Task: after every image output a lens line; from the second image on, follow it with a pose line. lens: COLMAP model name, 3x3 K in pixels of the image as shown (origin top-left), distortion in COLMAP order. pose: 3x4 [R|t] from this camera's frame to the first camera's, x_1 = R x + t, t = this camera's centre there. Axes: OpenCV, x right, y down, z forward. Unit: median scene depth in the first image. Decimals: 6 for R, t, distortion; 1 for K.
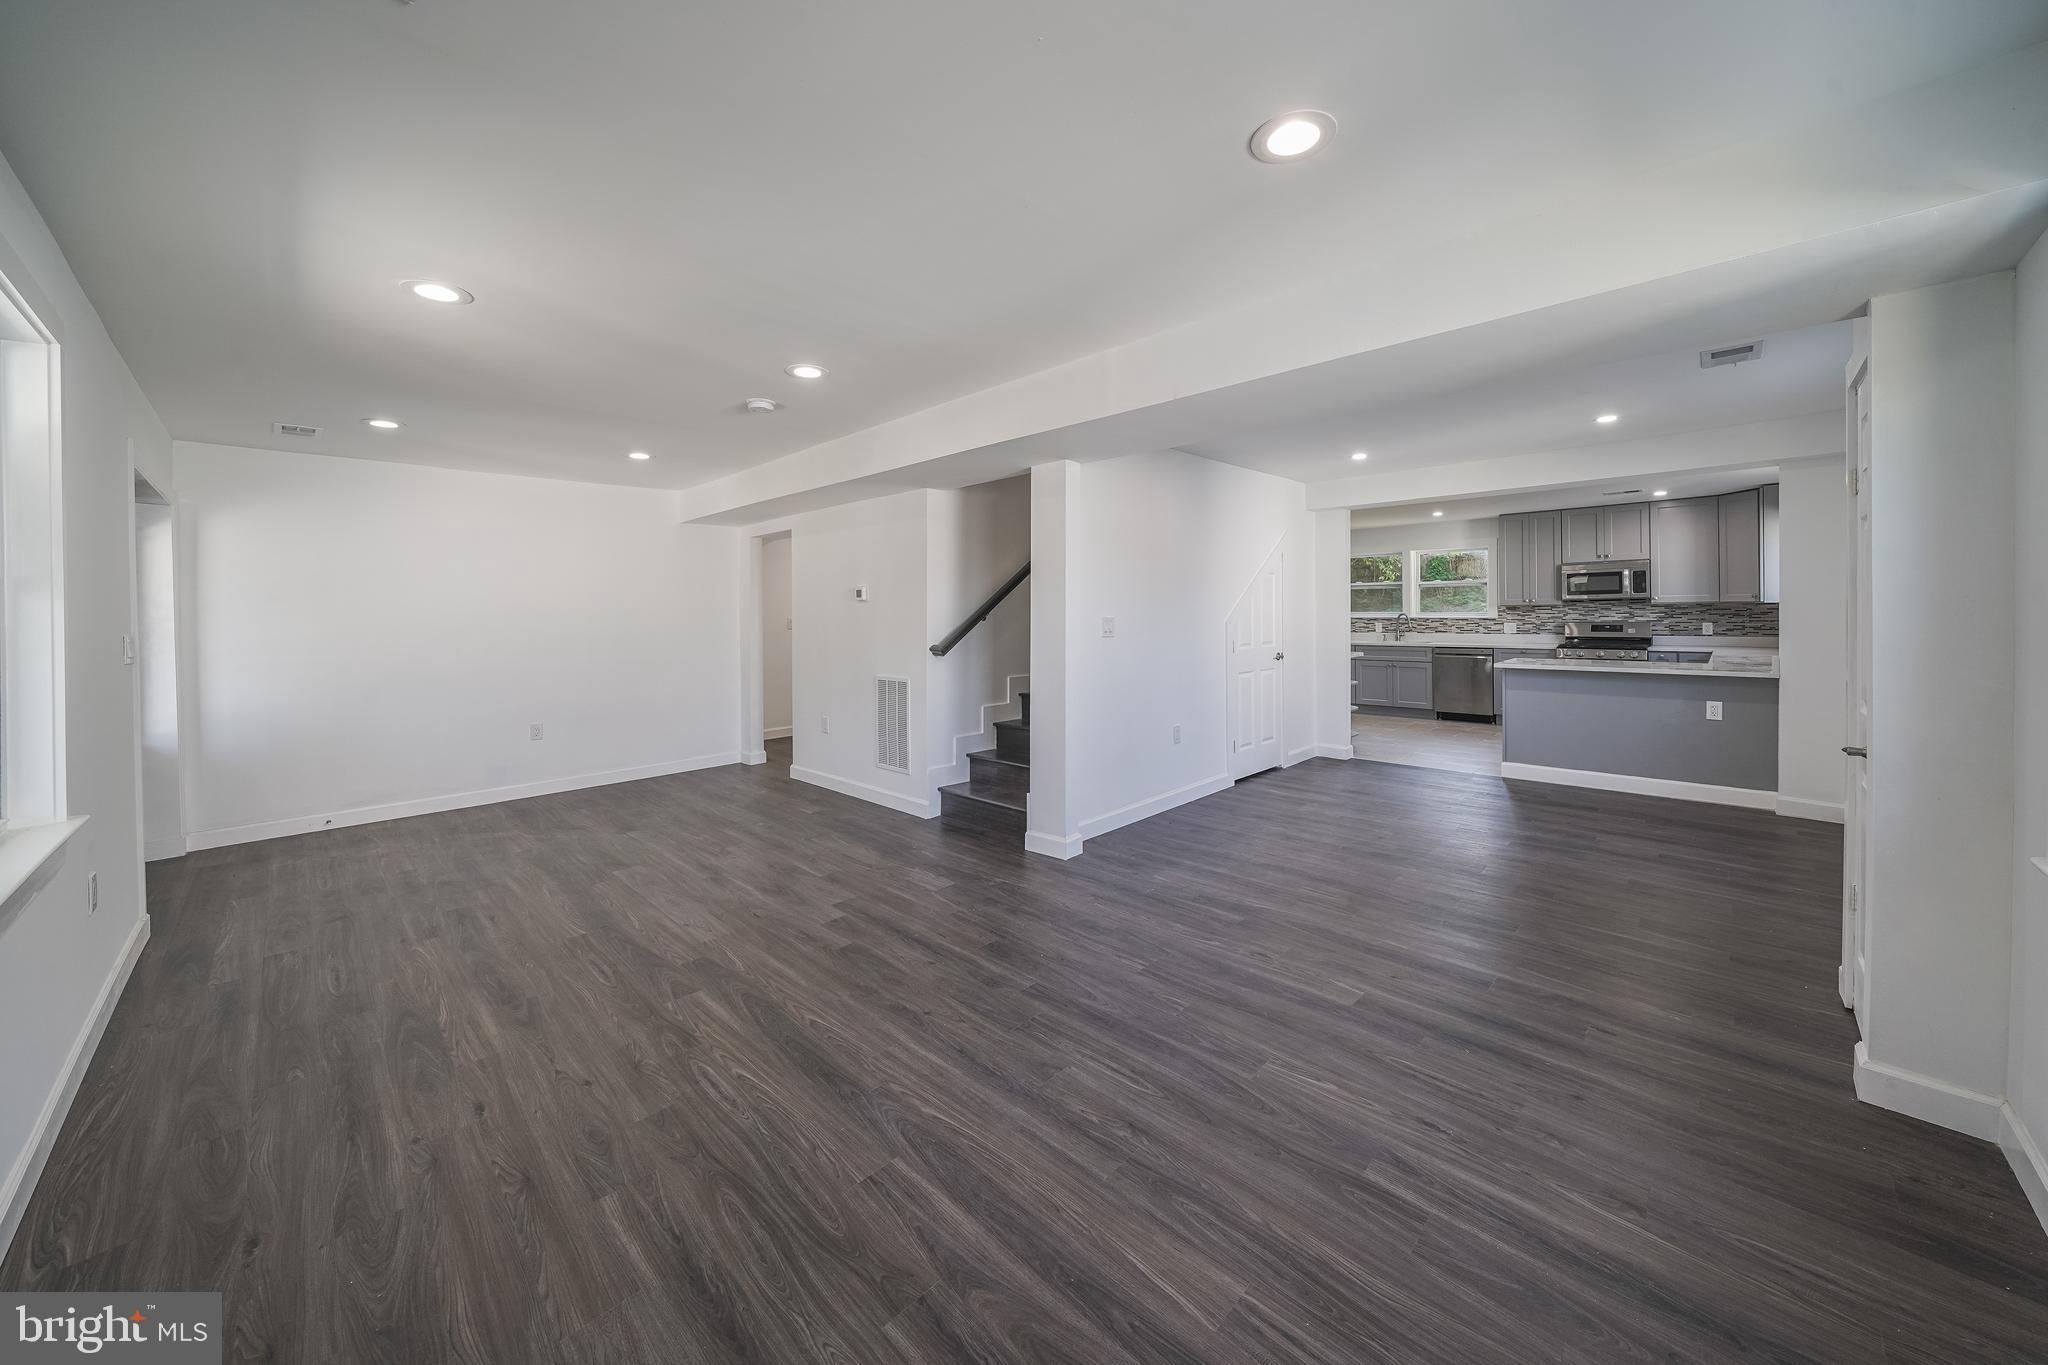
lens RADIAL K [[696.1, 0, 1072.8], [0, 696.1, 615.0], [0, 0, 1]] dist [-0.000112, -0.000047]
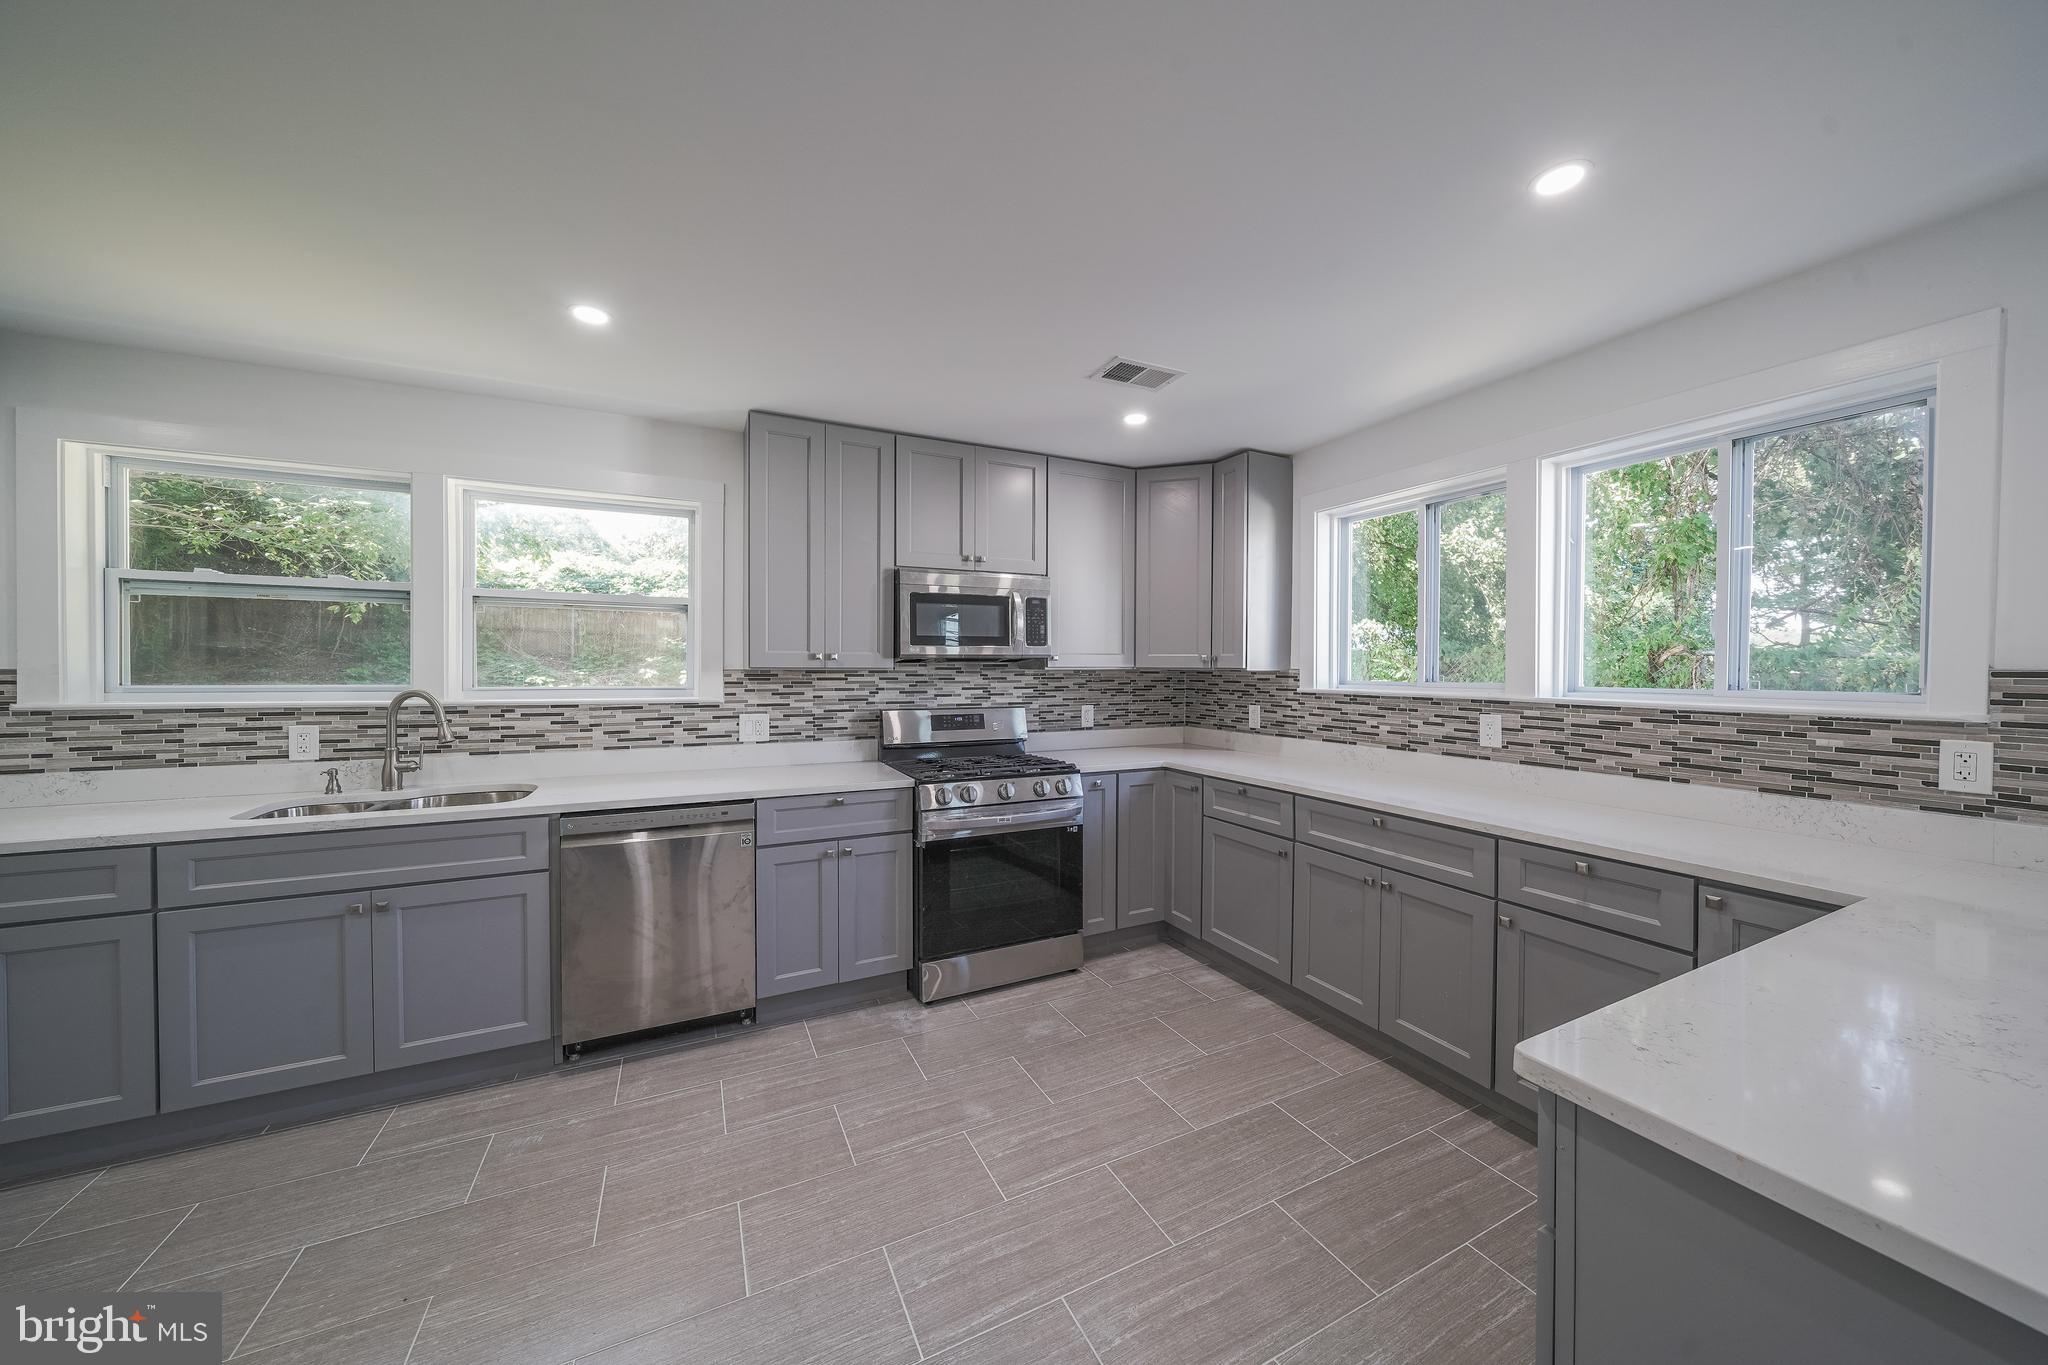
lens RADIAL K [[696.1, 0, 1027.1], [0, 696.1, 680.4], [0, 0, 1]] dist [-0.000112, -0.000047]
pose [[0.376539, -0.001278, 0.926400, 0.360414], [-0.002190, 0.999995, 0.002270, -0.009048], [-0.926398, -0.002884, 0.376534, 0.780163]]
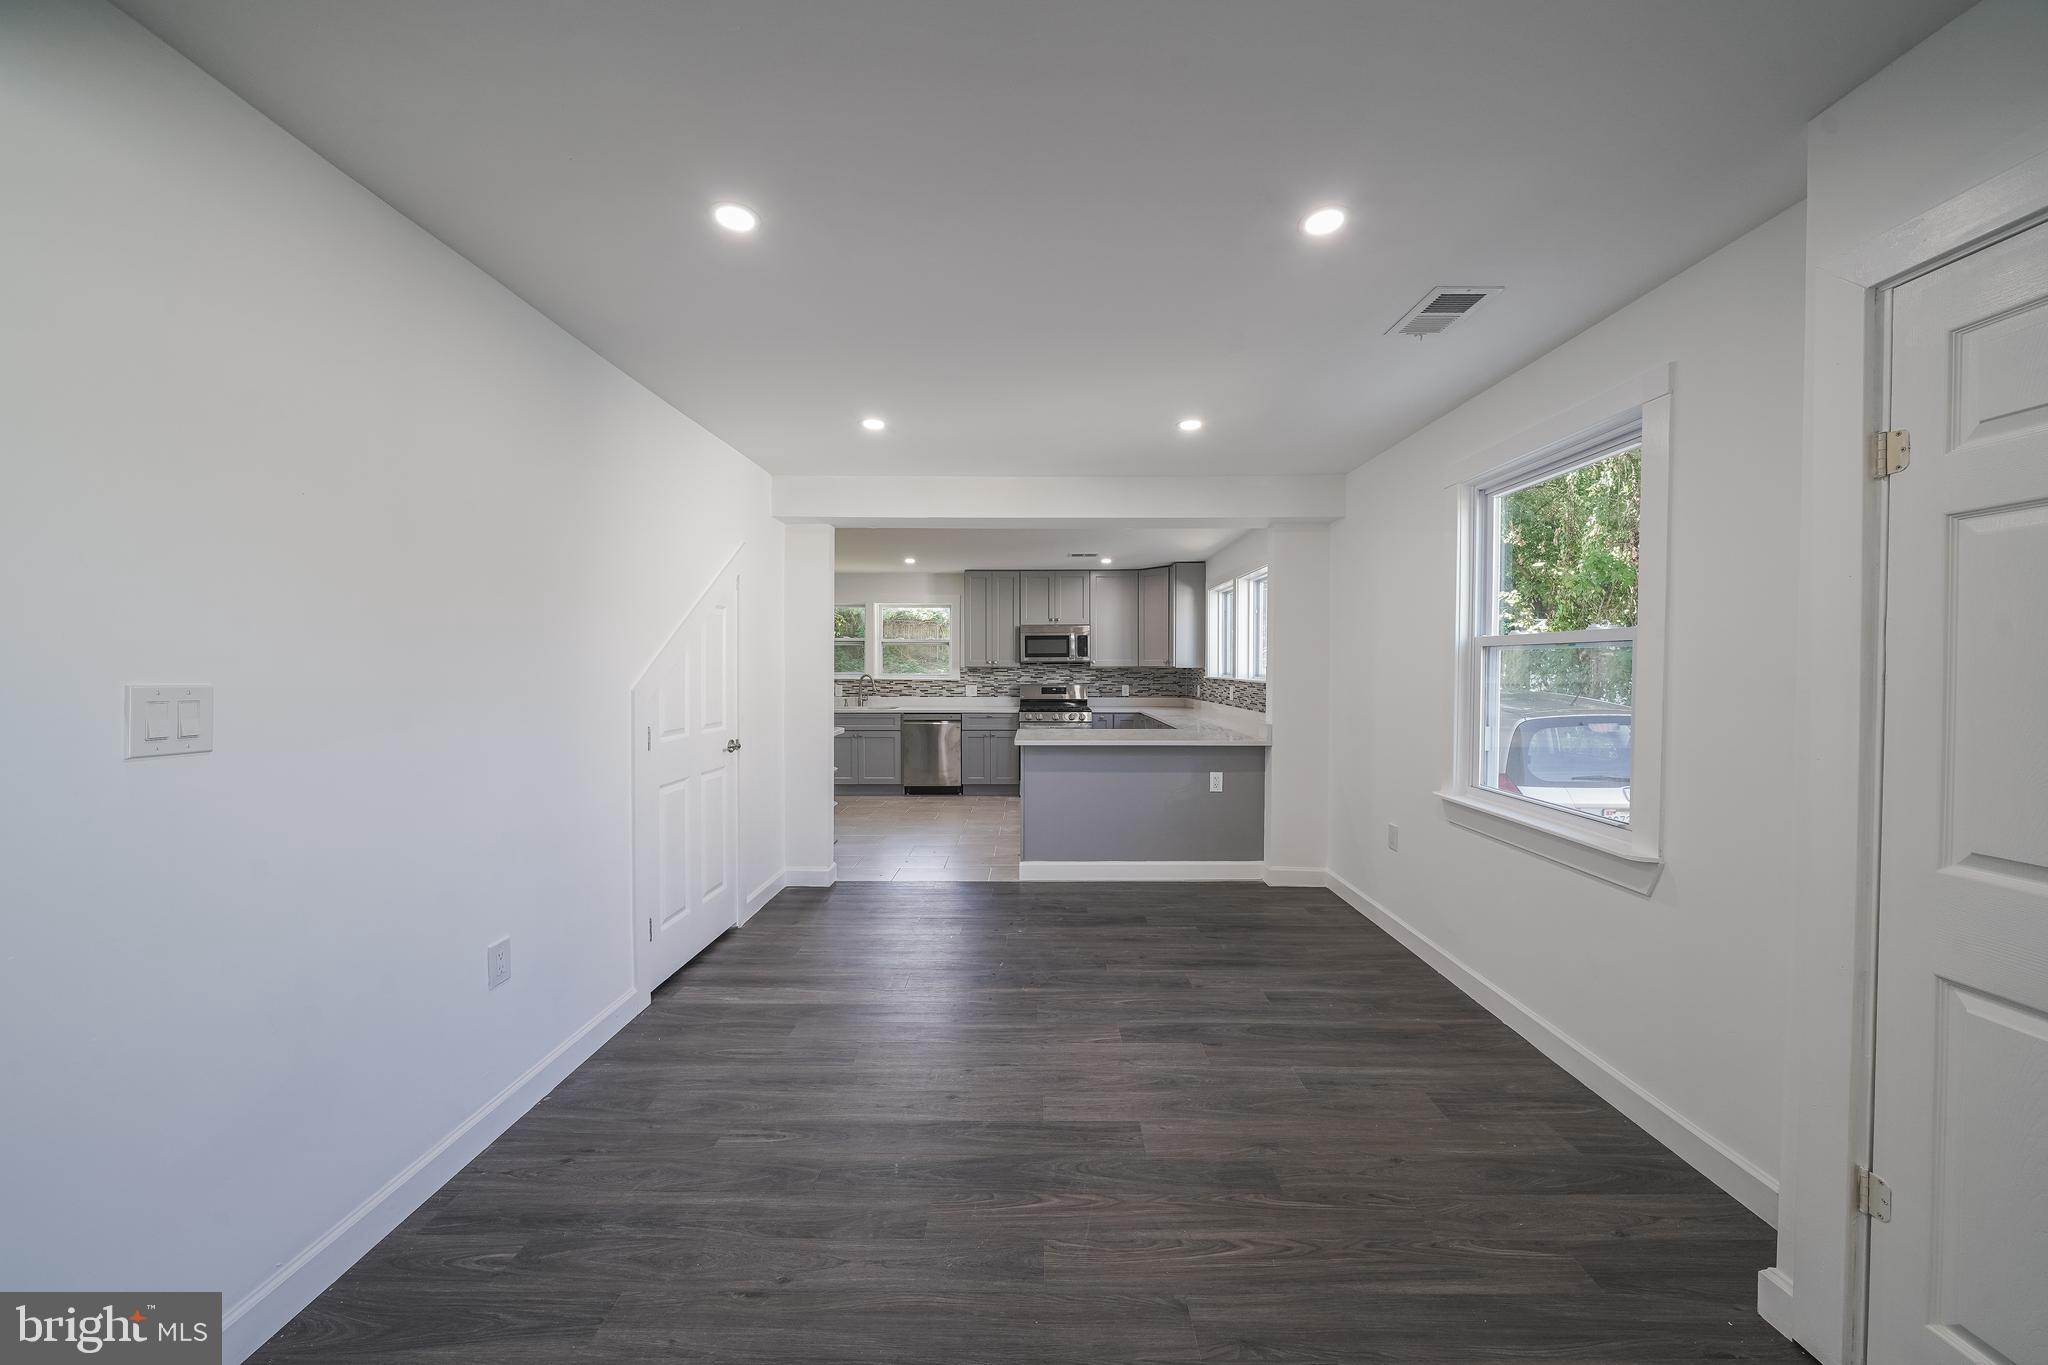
lens RADIAL K [[696.1, 0, 1025.6], [0, 696.1, 685.1], [0, 0, 1]] dist [-0.000112, -0.000047]
pose [[0.750193, -0.002119, 0.661215, 0.059584], [-0.008134, 0.999890, 0.012433, -0.001525], [-0.661168, -0.014705, 0.750093, 0.258434]]
